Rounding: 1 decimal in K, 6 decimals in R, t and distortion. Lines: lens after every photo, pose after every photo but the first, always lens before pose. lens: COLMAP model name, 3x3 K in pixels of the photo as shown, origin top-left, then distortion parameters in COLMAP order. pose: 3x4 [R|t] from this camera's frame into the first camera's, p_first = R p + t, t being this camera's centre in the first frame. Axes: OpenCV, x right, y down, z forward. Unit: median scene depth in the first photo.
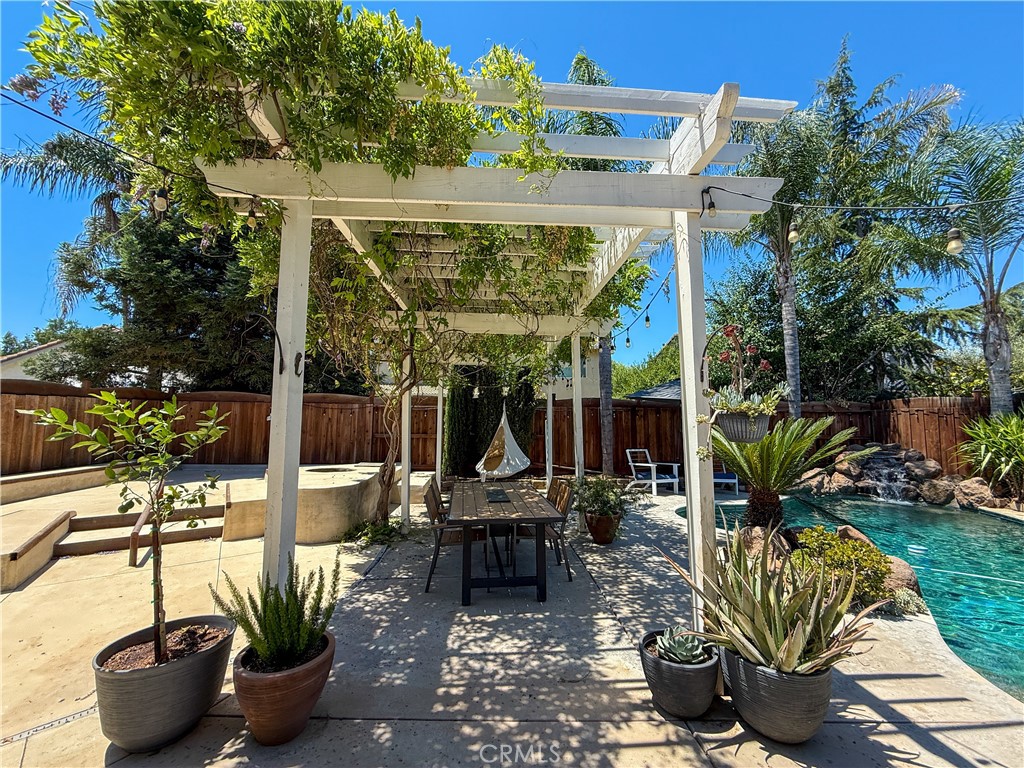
lens RADIAL K [[407.4, 0, 513.7], [0, 407.4, 380.7], [0, 0, 1]] dist [0.002215, -0.000376]
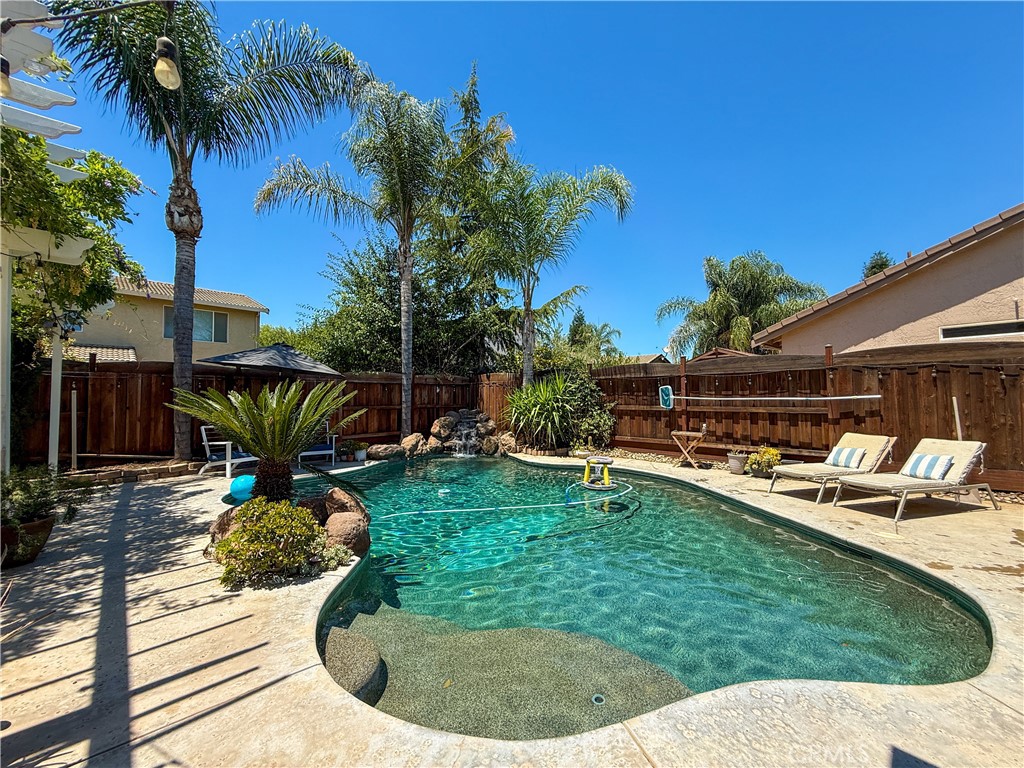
lens RADIAL K [[407.4, 0, 508.8], [0, 407.4, 379.4], [0, 0, 1]] dist [0.002215, -0.000376]
pose [[0.765326, 0.017172, 0.643414, 0.219269], [-0.053157, 0.997915, 0.036596, 0.013215], [-0.641445, -0.062210, 0.764643, -0.008780]]
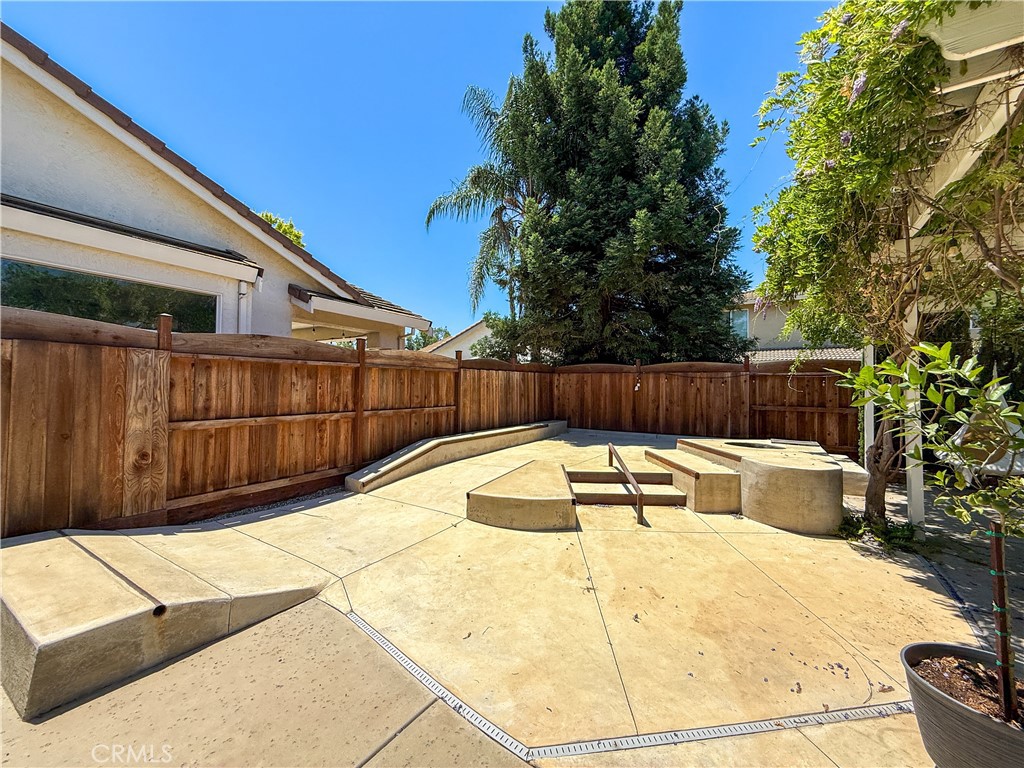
lens RADIAL K [[407.4, 0, 508.9], [0, 407.4, 385.1], [0, 0, 1]] dist [0.002215, -0.000376]
pose [[0.796690, -0.006719, -0.604350, -0.346455], [0.054926, 0.996605, 0.061326, 0.005294], [0.601887, -0.082053, 0.794355, -0.013352]]
